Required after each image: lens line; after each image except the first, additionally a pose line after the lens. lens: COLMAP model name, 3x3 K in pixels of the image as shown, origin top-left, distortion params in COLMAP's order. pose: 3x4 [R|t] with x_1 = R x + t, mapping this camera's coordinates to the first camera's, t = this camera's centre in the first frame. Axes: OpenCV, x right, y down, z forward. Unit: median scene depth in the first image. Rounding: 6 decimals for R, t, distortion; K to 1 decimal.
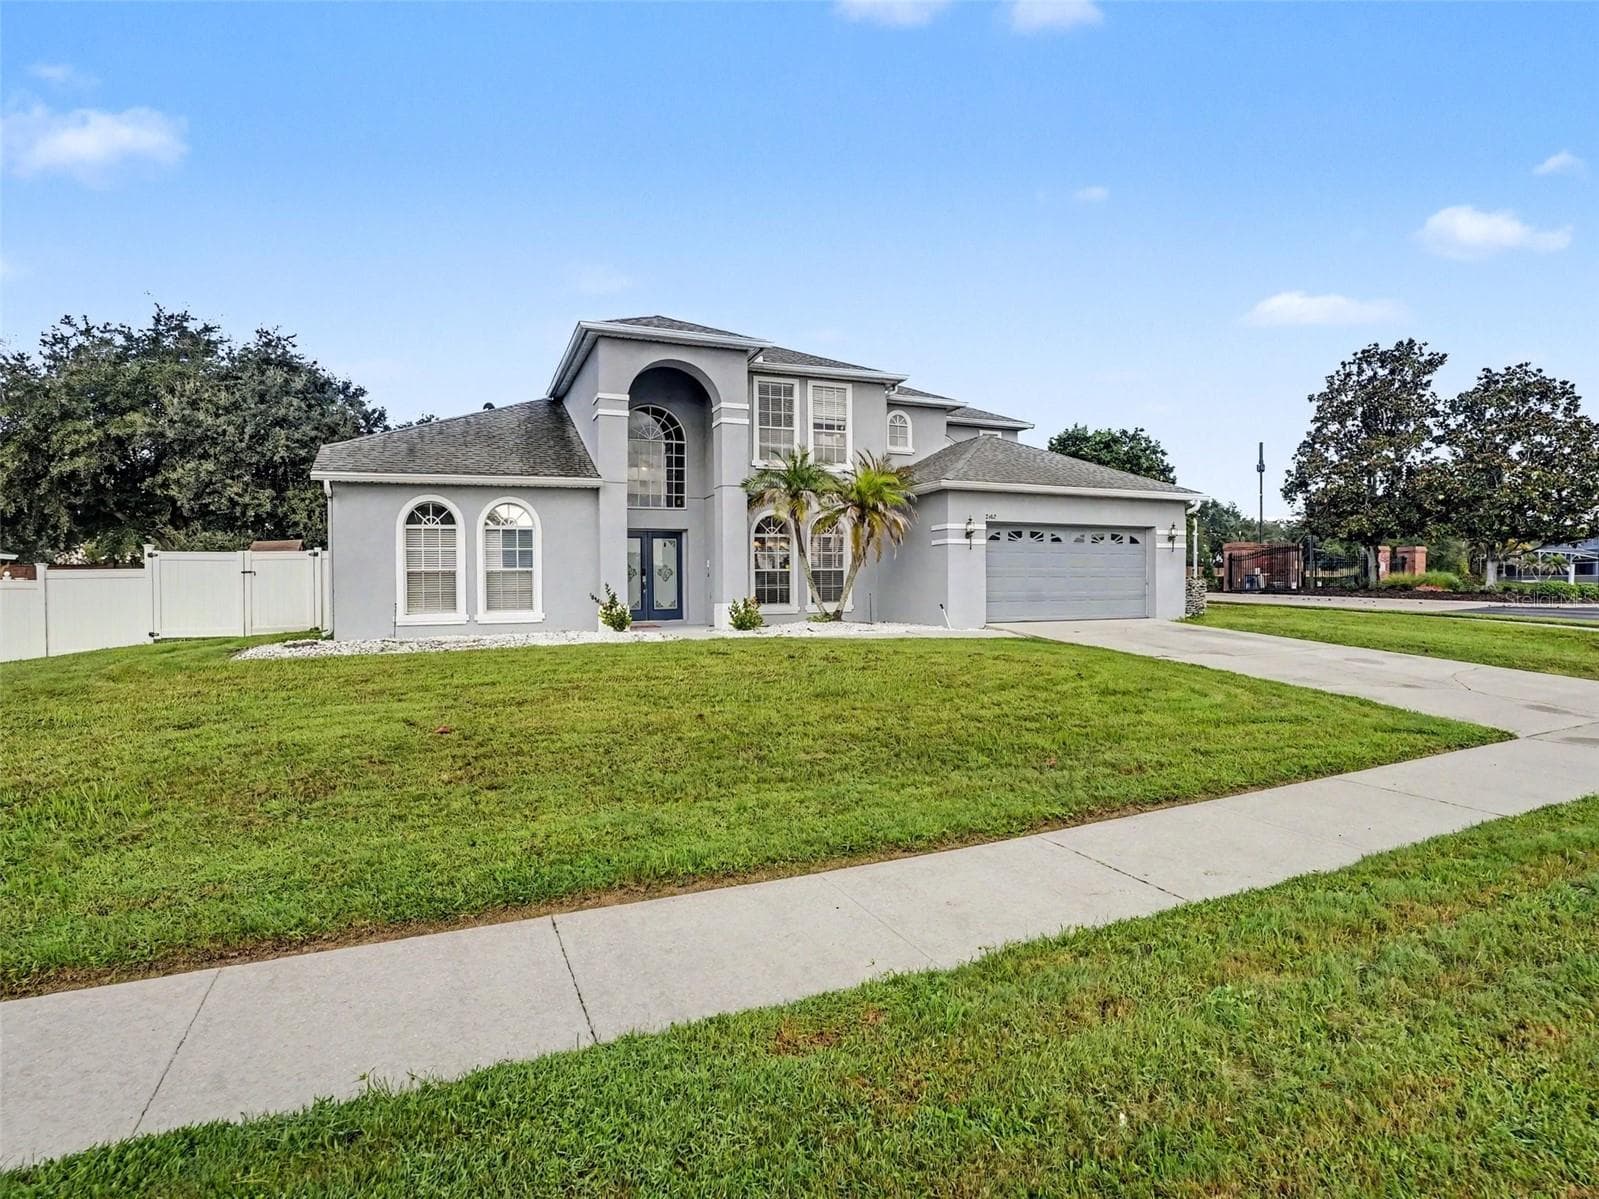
lens RADIAL K [[819.4, 0, 808.1], [0, 819.4, 602.1], [0, 0, 1]] dist [-0.039904, -0.001207]
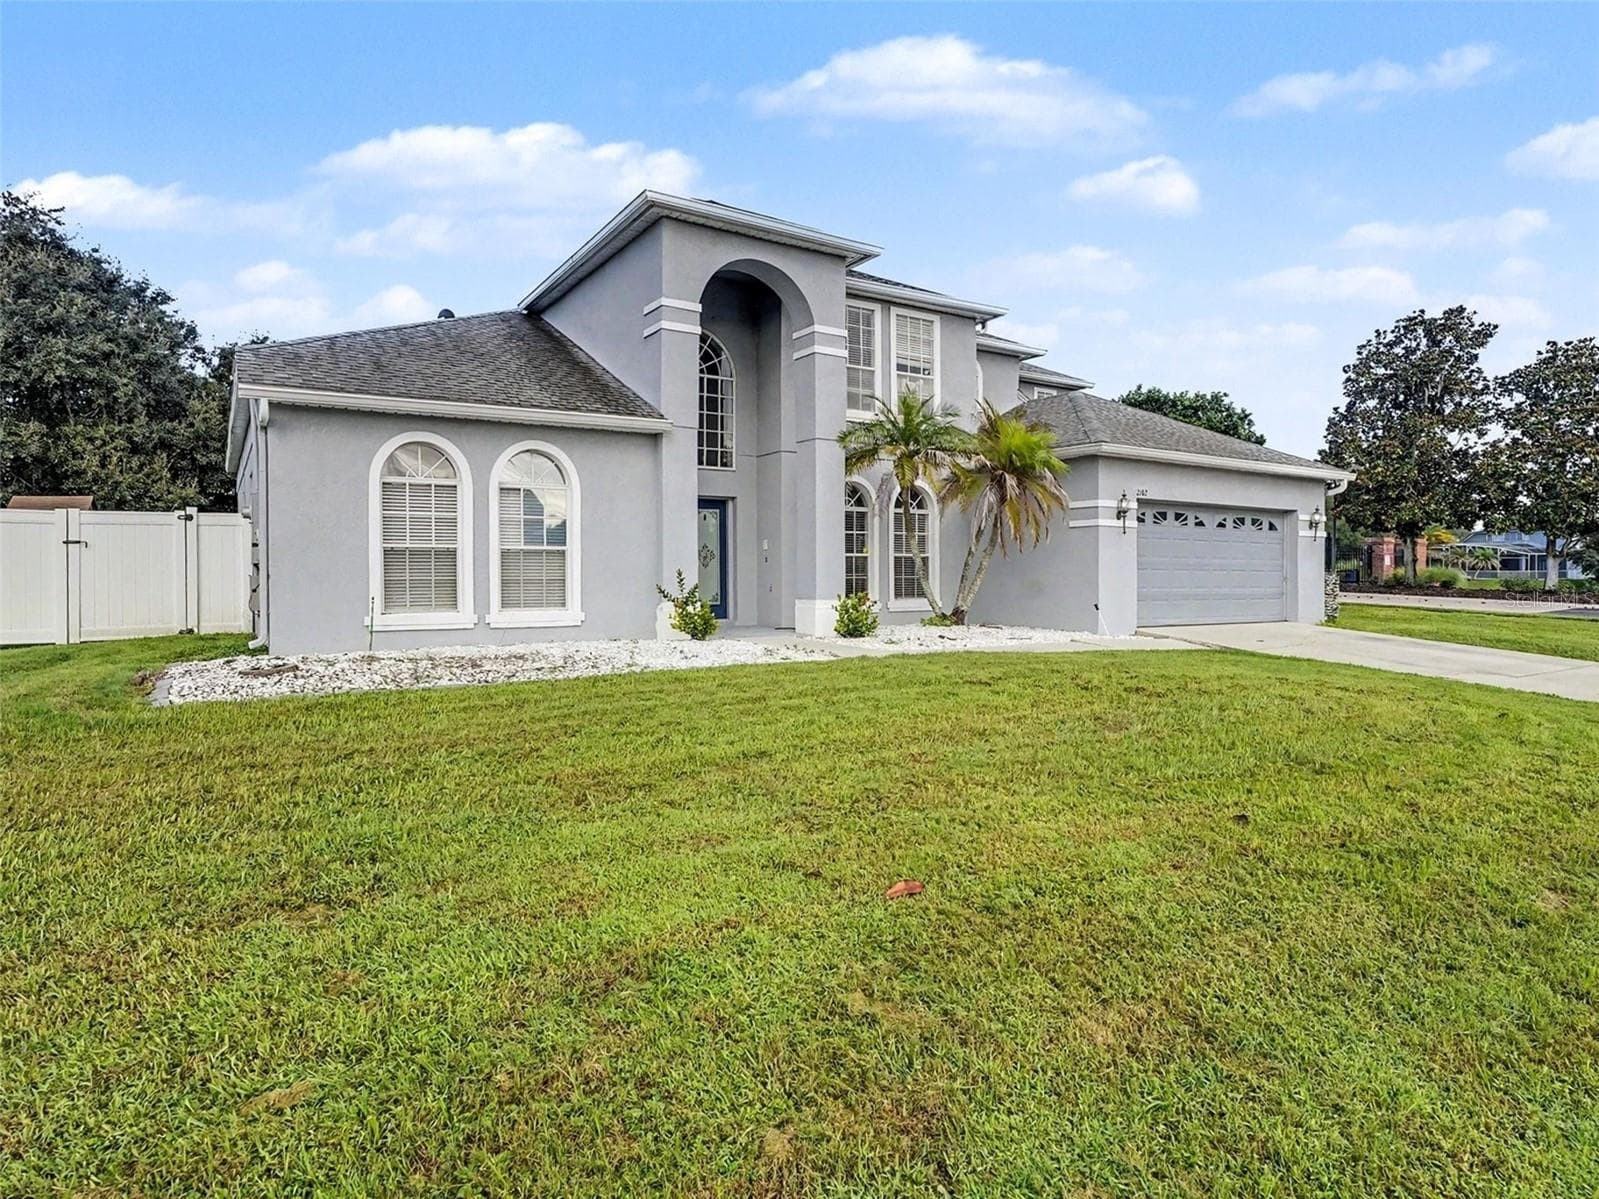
lens RADIAL K [[908.3, 0, 790.0], [0, 908.3, 591.1], [0, 0, 1]] dist [-0.003833, 0.003357]
pose [[0.987002, 0.012193, 0.160243, -0.235495], [-0.012899, 0.999911, 0.003363, -0.007921], [-0.160188, -0.005387, 0.987072, 0.184865]]
